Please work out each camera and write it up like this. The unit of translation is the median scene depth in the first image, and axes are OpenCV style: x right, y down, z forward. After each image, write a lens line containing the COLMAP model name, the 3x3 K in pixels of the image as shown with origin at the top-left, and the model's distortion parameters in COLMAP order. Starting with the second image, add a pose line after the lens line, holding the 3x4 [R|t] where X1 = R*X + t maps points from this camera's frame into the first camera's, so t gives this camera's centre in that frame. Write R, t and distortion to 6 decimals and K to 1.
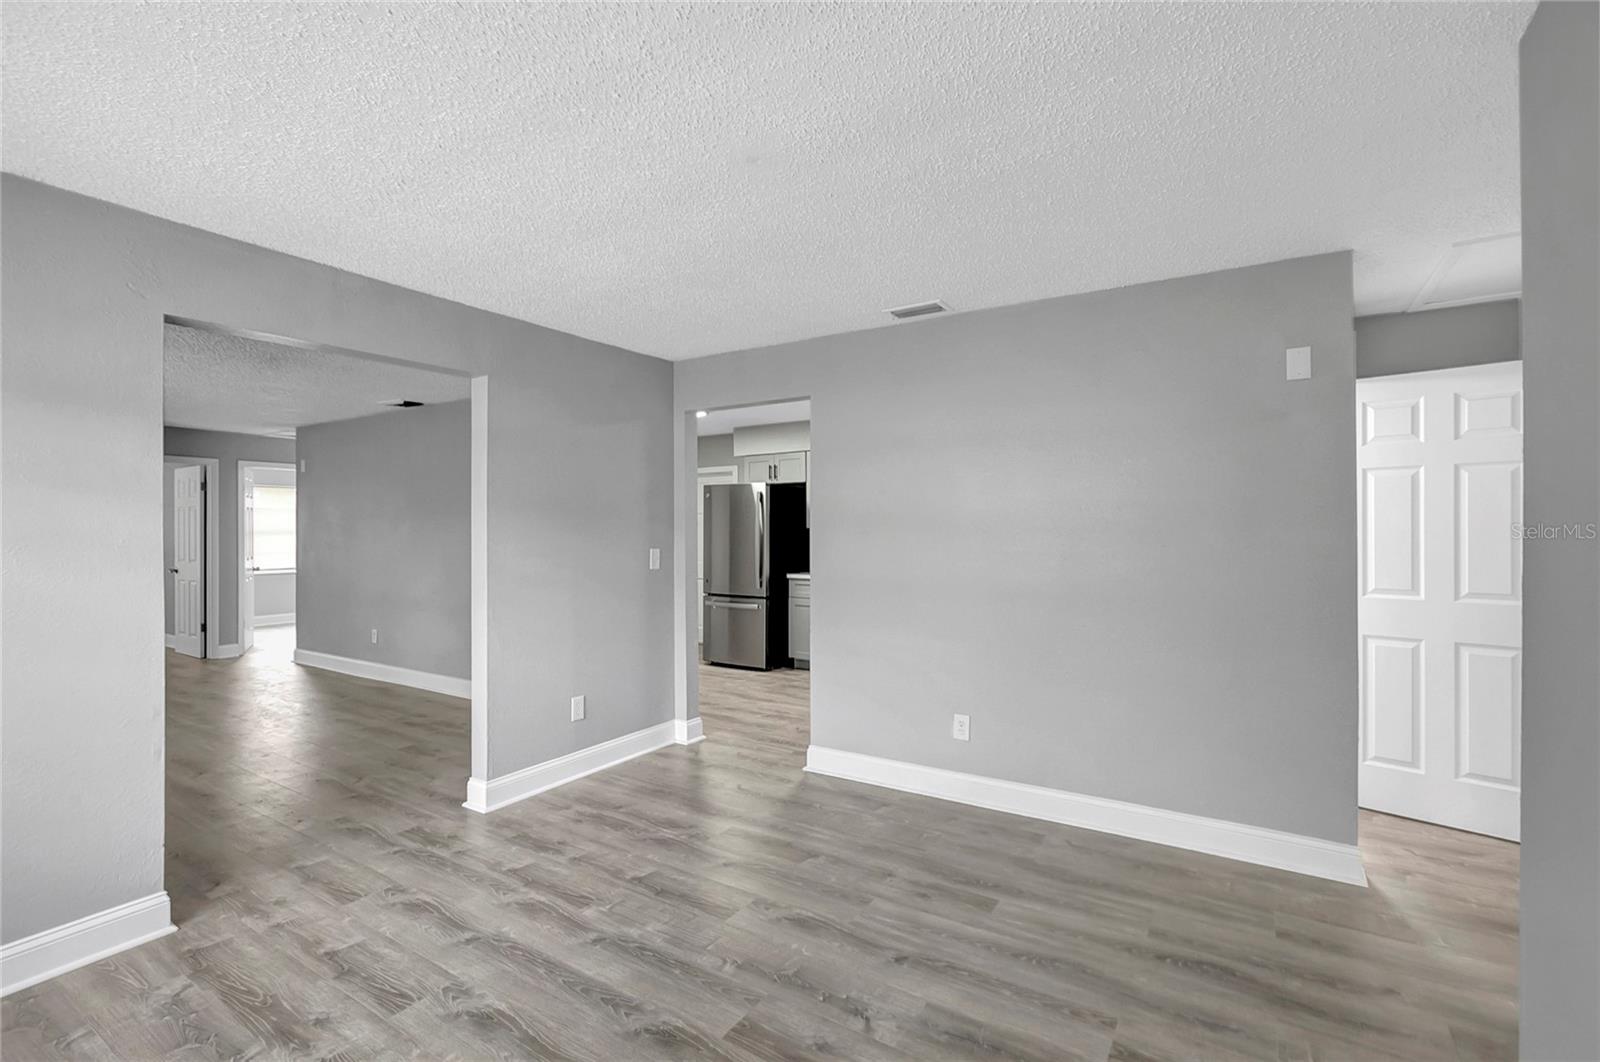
lens RADIAL K [[723.3, 0, 802.9], [0, 723.3, 526.7], [0, 0, 1]] dist [0.001675, 0.001448]
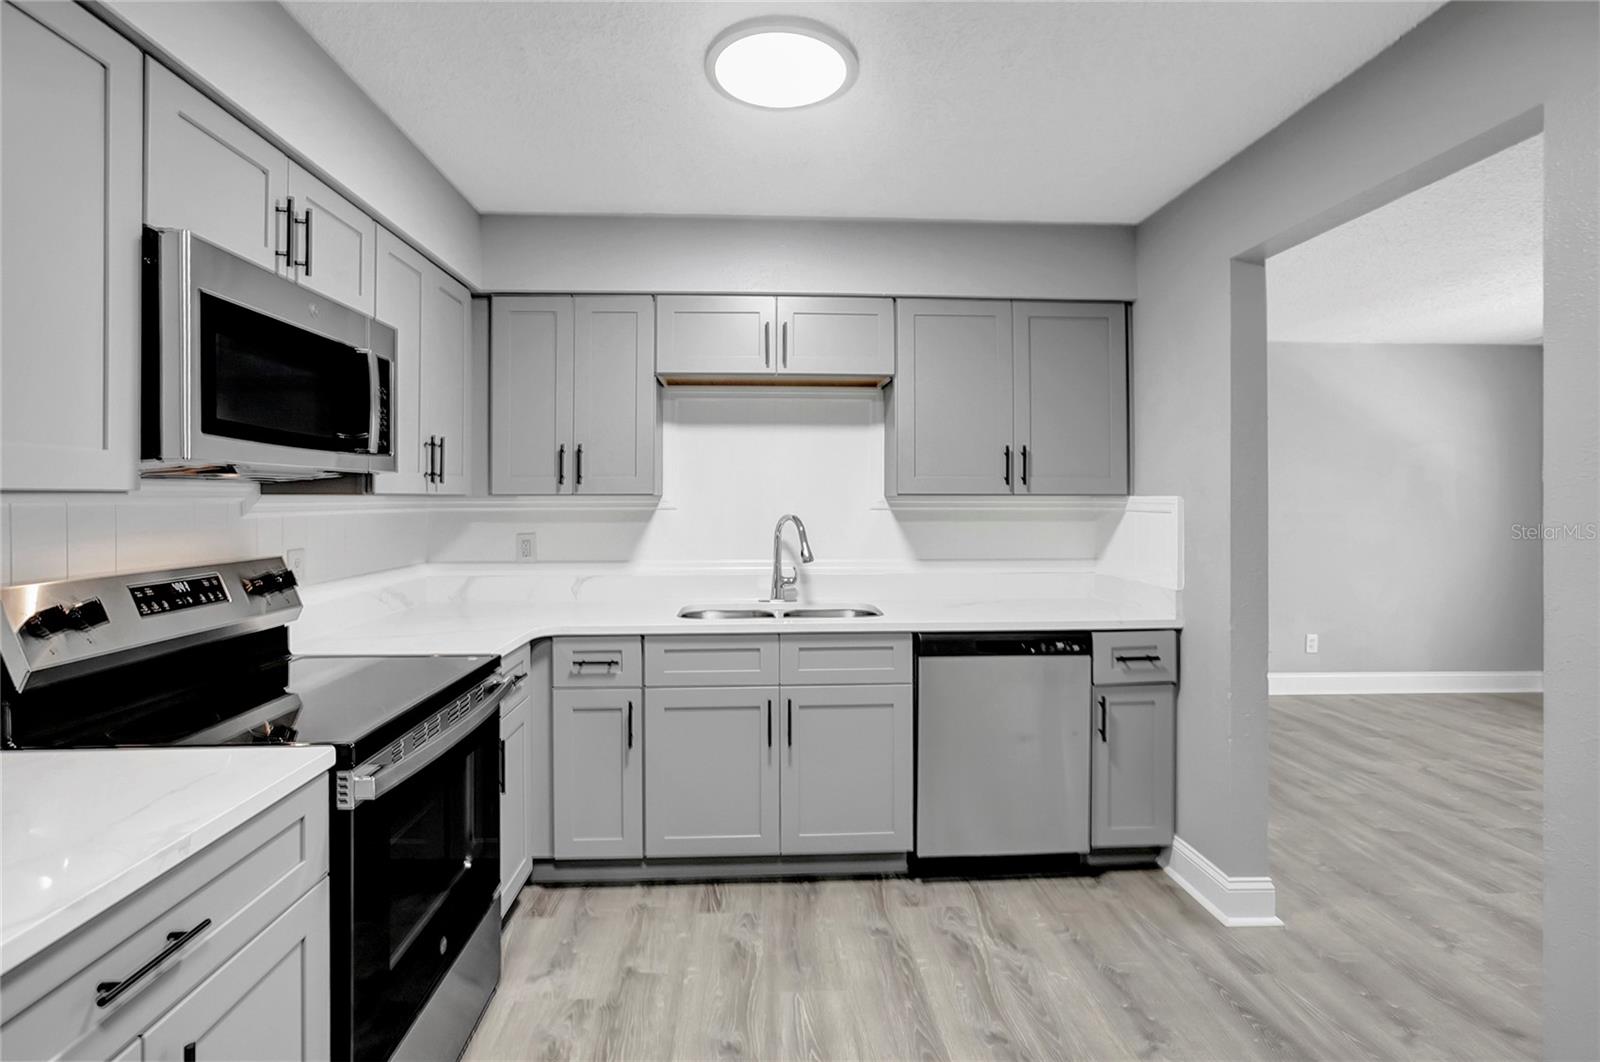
lens RADIAL K [[749.0, 0, 787.1], [0, 749.0, 500.3], [0, 0, 1]] dist [0.002149, 0.000845]
pose [[-0.576962, -0.006257, 0.816747, -0.266574], [-0.003555, 0.999980, 0.005150, 0.004573], [-0.816763, 0.000068, -0.576973, 1.740566]]
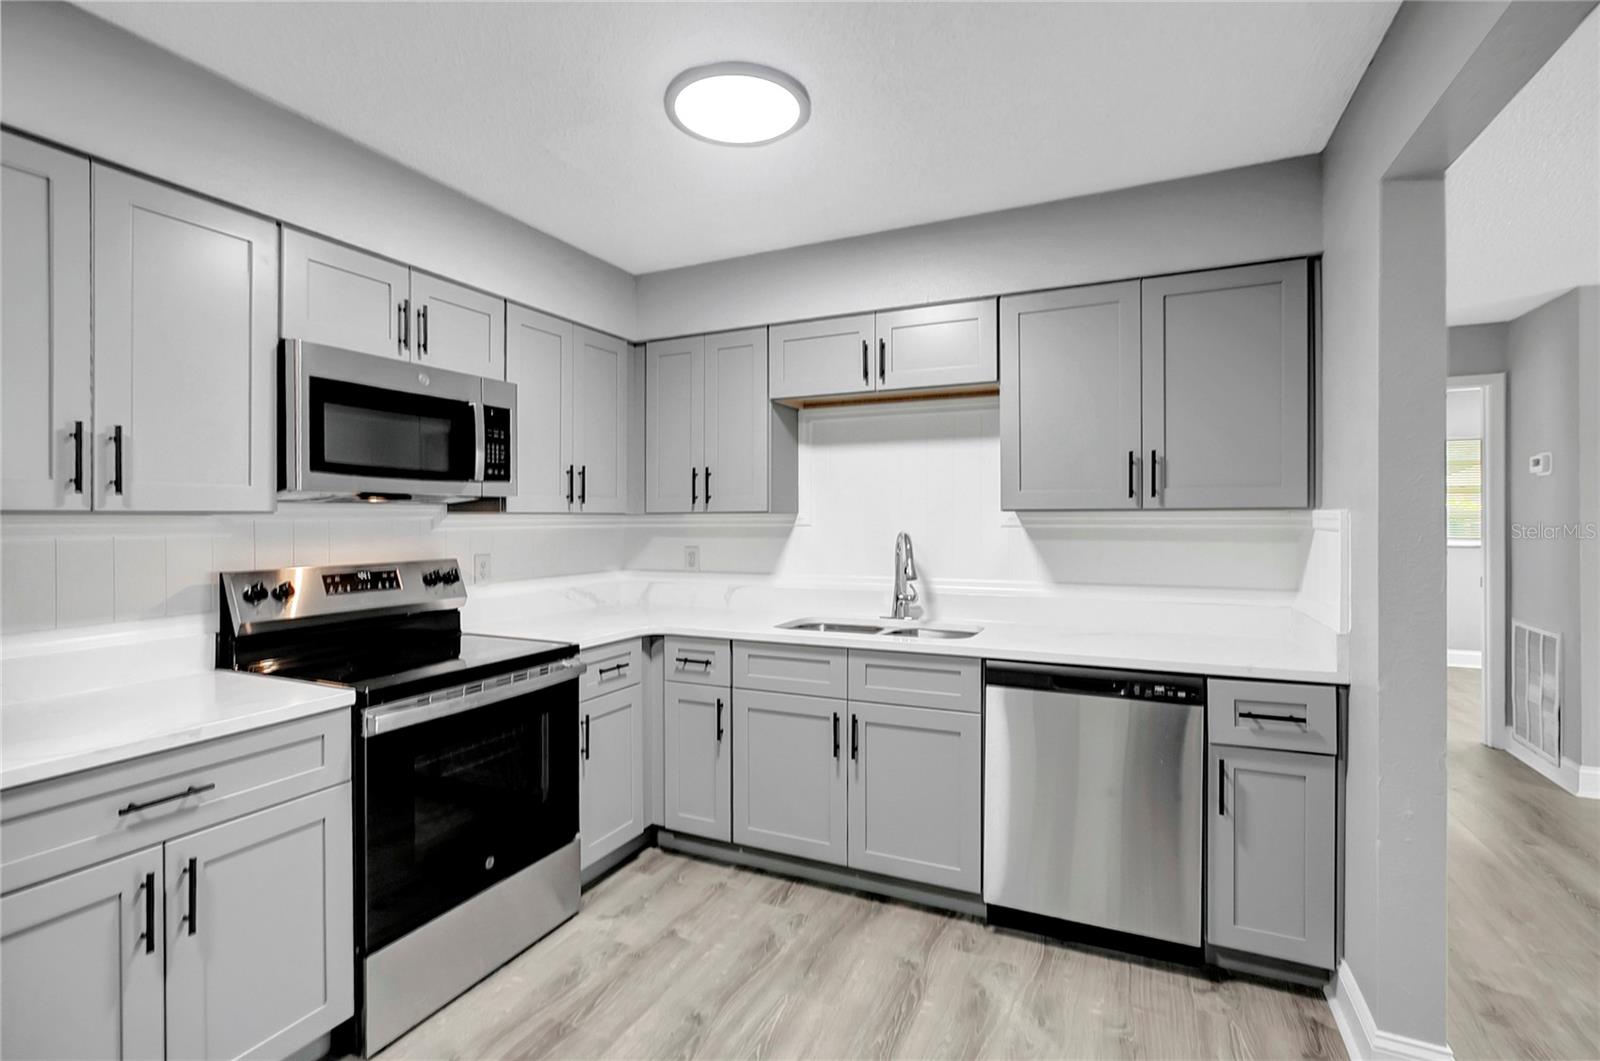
lens RADIAL K [[741.9, 0, 791.6], [0, 741.9, 518.8], [0, 0, 1]] dist [0.001617, 0.001082]
pose [[-0.121756, -0.004579, 0.992550, -0.377501], [0.001423, 0.999988, 0.004788, 0.006687], [-0.992559, 0.001996, -0.121748, 1.488356]]
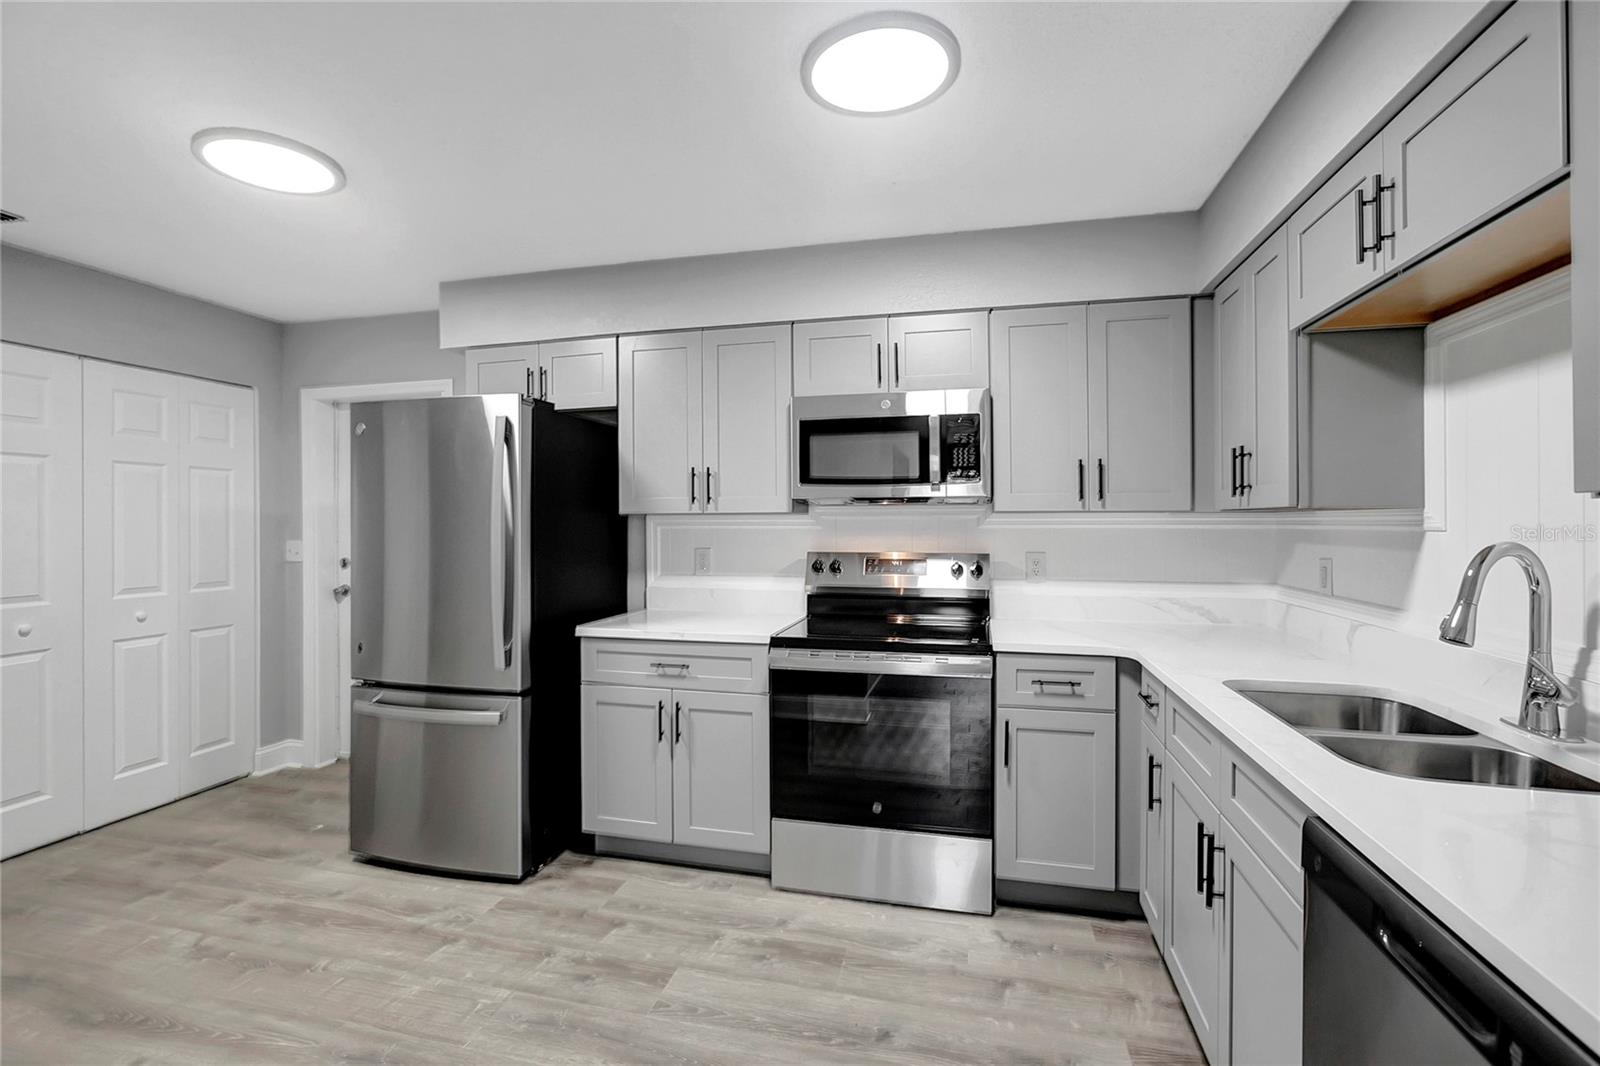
lens RADIAL K [[737.2, 0, 789.5], [0, 737.2, 518.8], [0, 0, 1]] dist [-0.002816, 0.000145]
pose [[0.949432, -0.004789, 0.313935, -0.069302], [0.004614, 0.999989, 0.001302, 0.009266], [-0.313938, 0.000213, 0.949444, 1.038720]]
